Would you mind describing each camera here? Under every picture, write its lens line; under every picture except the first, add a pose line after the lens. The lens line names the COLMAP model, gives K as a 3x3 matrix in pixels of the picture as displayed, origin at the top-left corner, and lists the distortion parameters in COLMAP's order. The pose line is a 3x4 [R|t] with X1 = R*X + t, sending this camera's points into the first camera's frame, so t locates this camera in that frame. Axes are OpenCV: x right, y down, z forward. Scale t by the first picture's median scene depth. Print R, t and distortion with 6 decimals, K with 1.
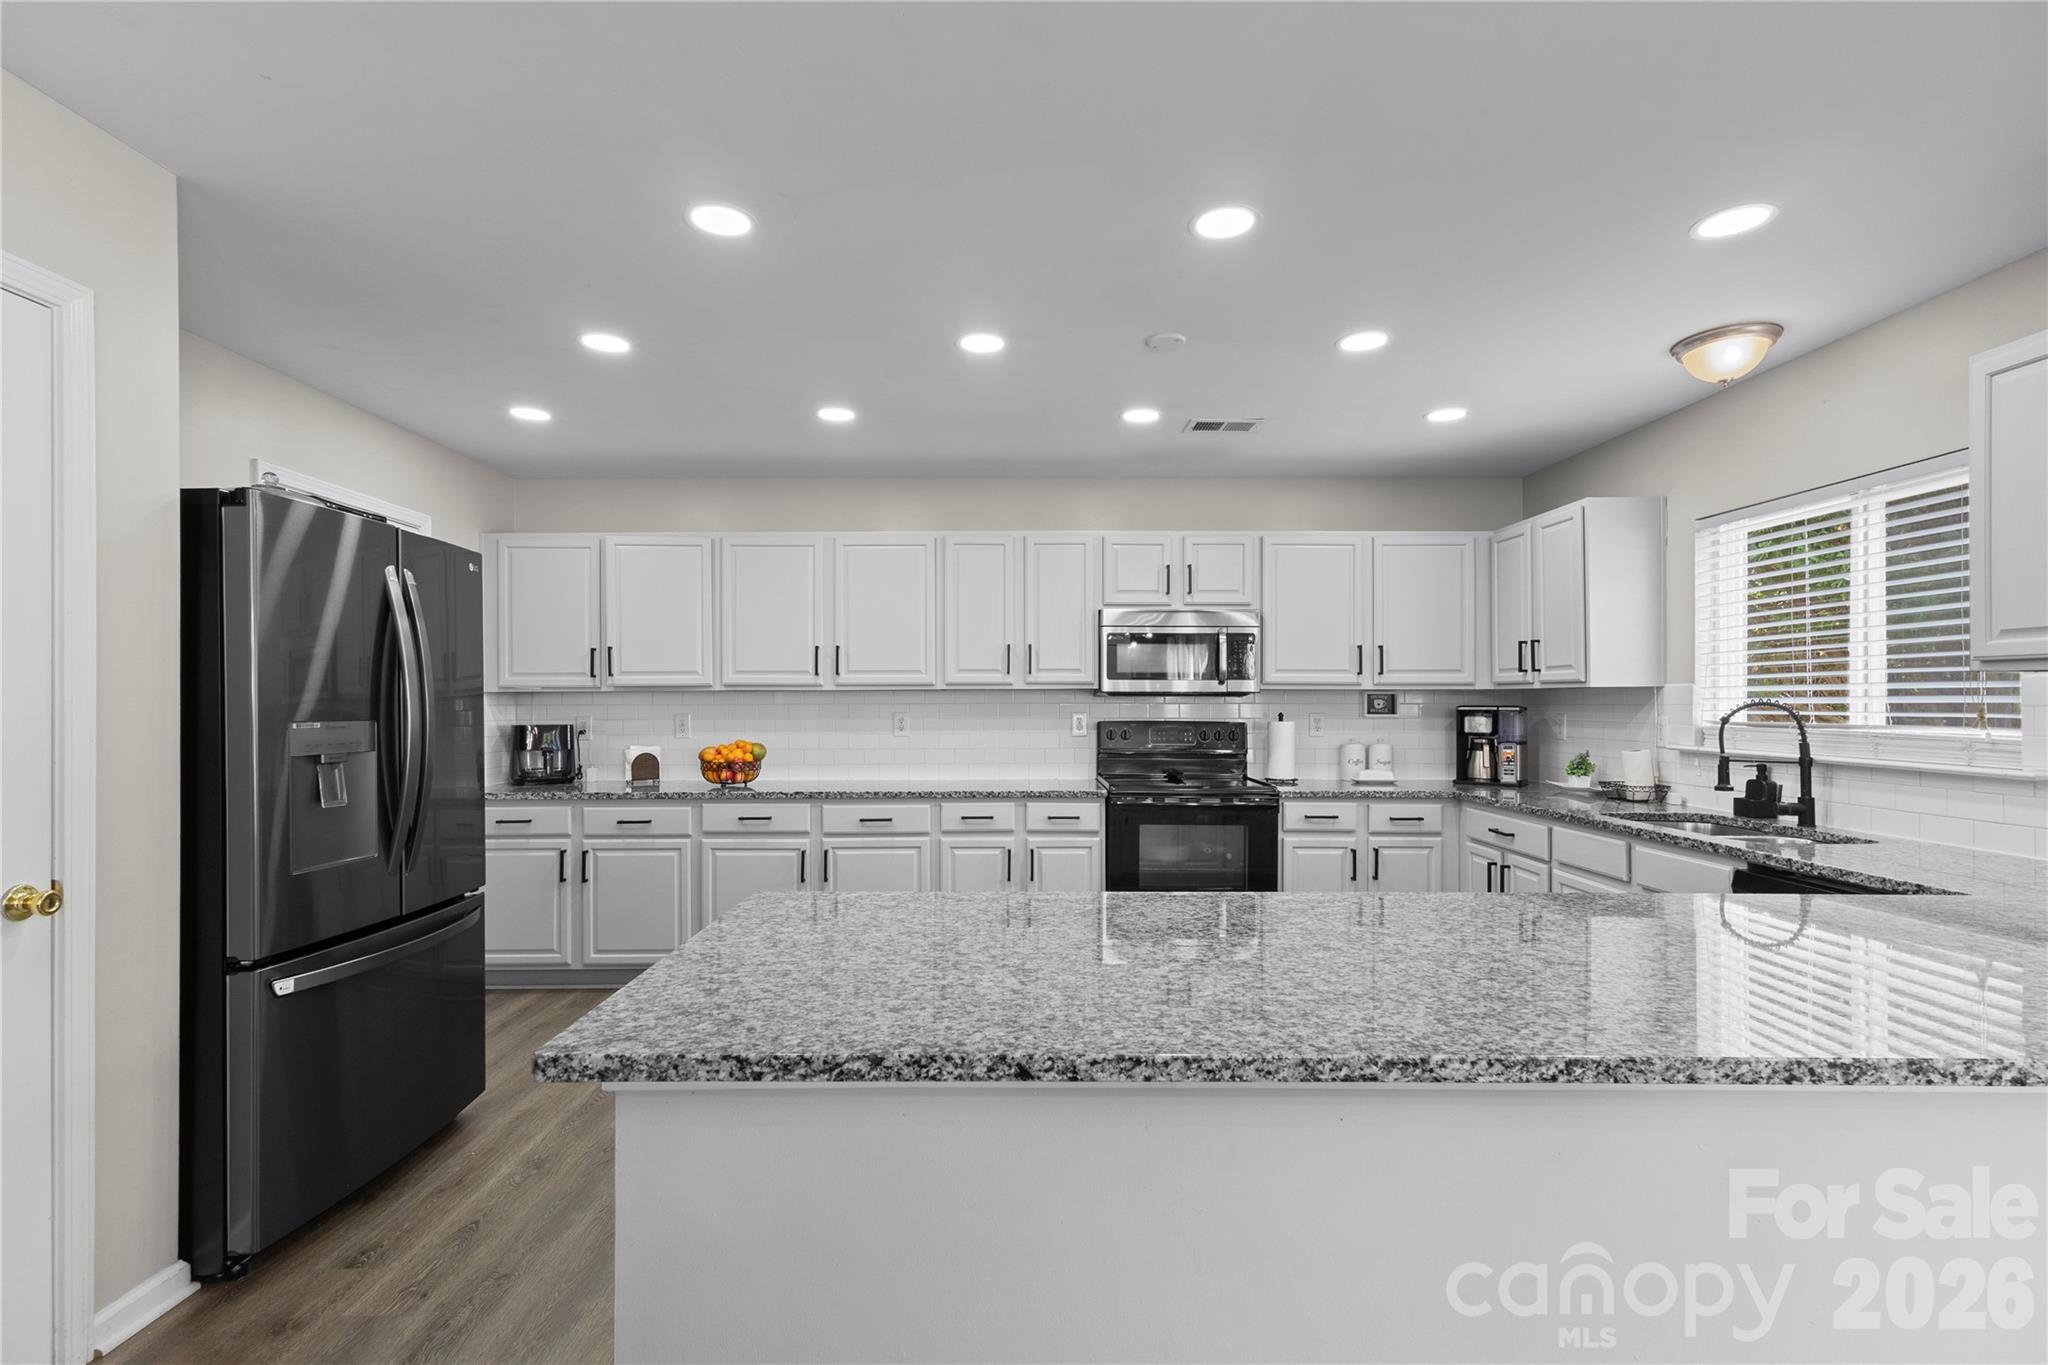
lens RADIAL K [[956.2, 0, 1015.8], [0, 956.2, 698.0], [0, 0, 1]] dist [0.007651, 0.000788]
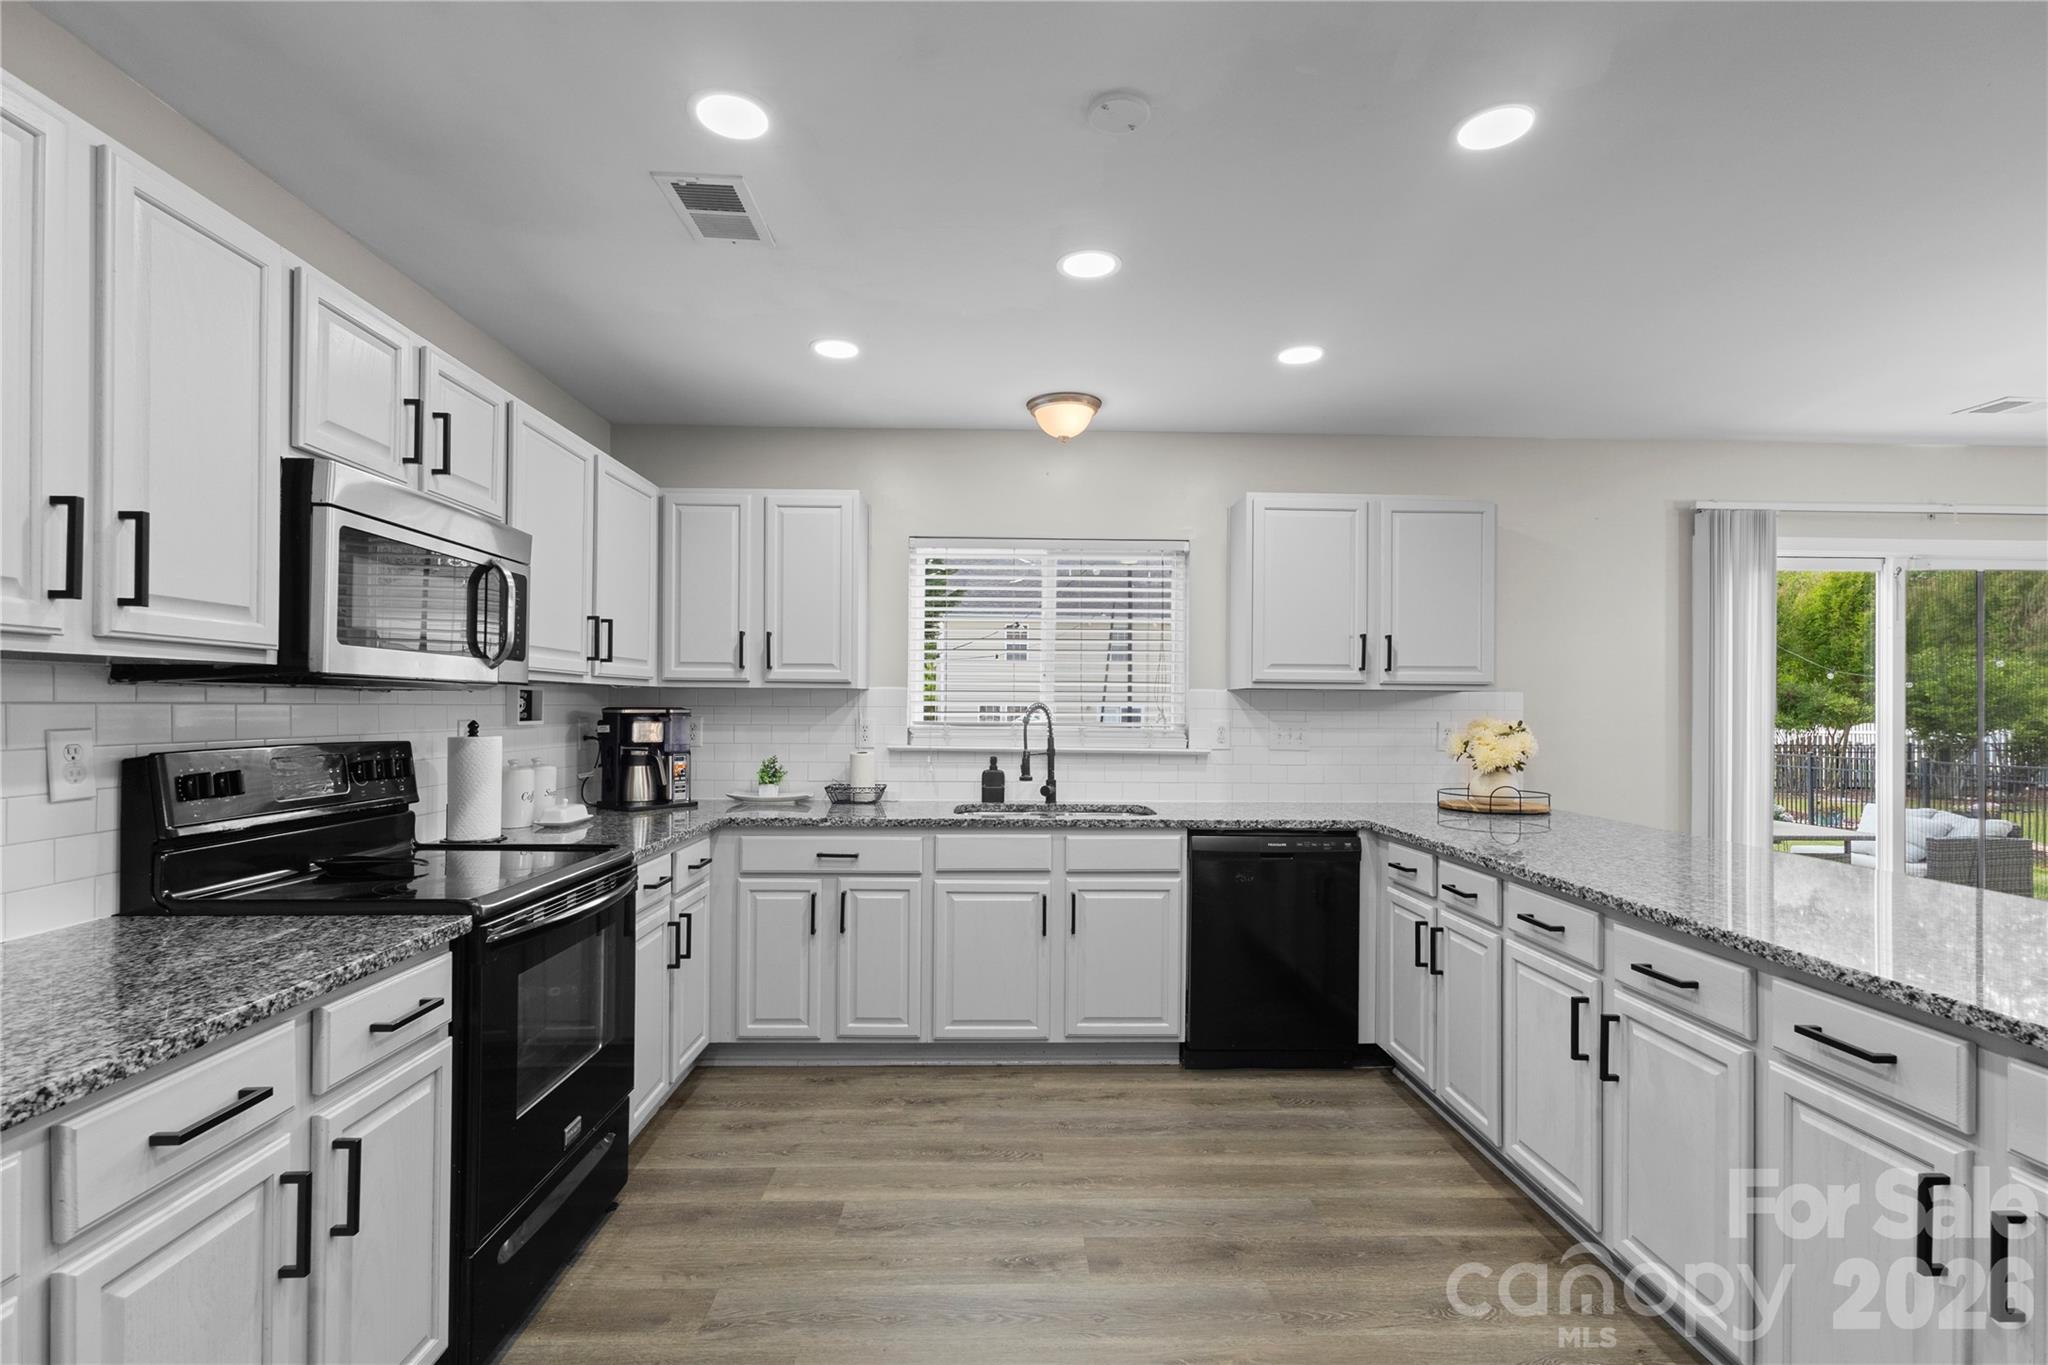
lens RADIAL K [[956.2, 0, 1015.8], [0, 956.2, 698.0], [0, 0, 1]] dist [0.007651, 0.000788]
pose [[-0.022666, 0.007474, 0.999715, -0.316023], [-0.011478, 0.999904, -0.007735, 0.003034], [-0.999677, -0.011650, -0.022578, 0.752775]]
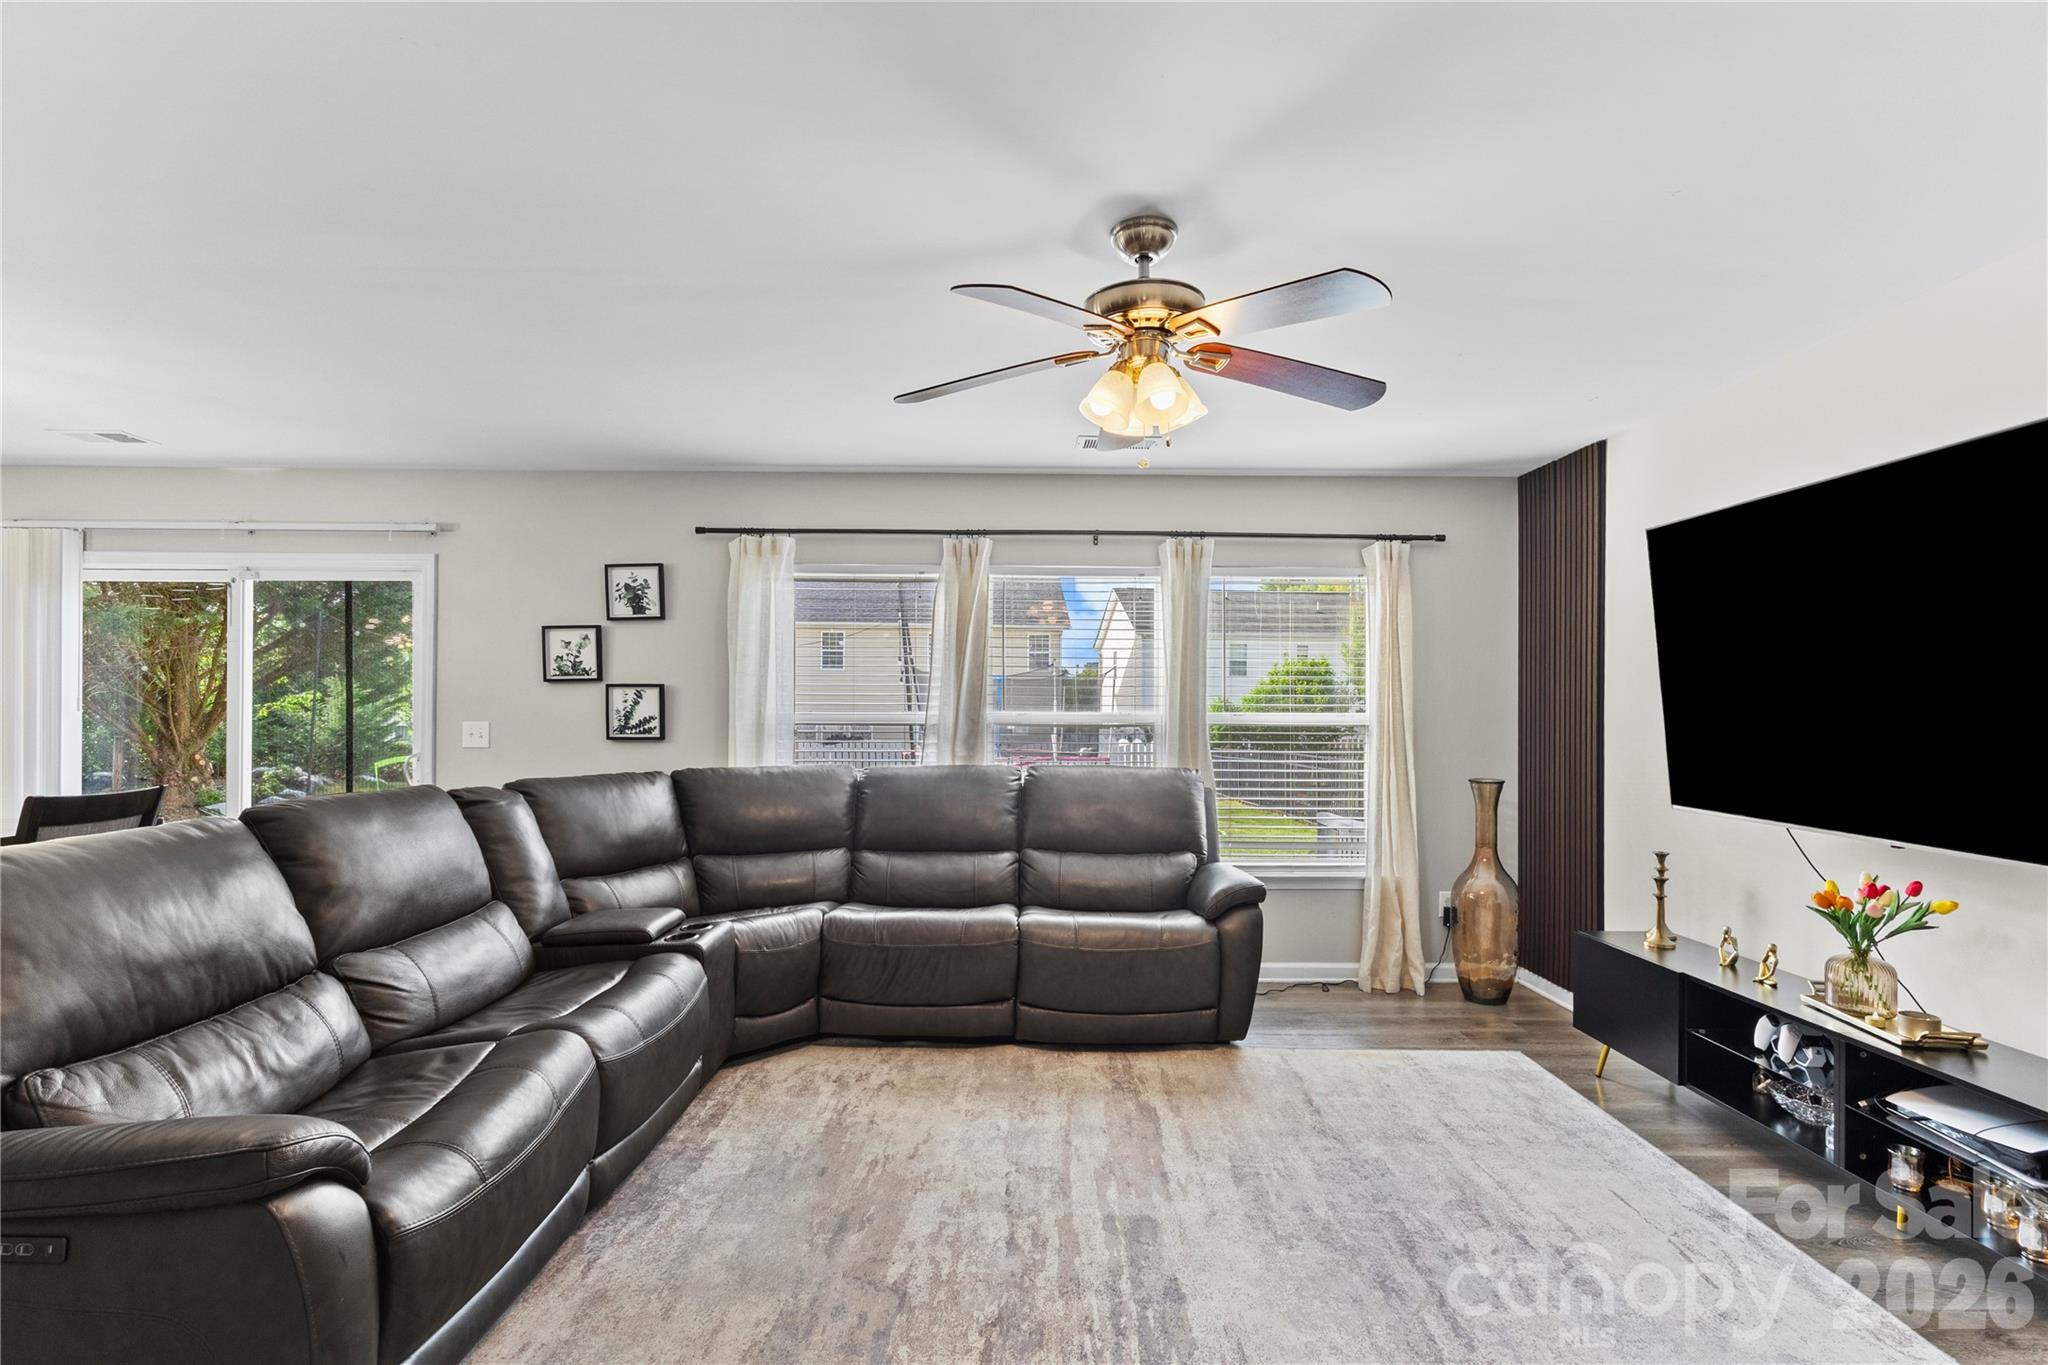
lens RADIAL K [[961.2, 0, 1022.0], [0, 961.2, 711.7], [0, 0, 1]] dist [0.002981, 0.001026]
pose [[-0.014480, -0.000037, 0.999895, -0.459293], [-0.004332, 0.999991, -0.000026, -0.000961], [-0.999886, -0.004332, -0.014480, -0.978009]]
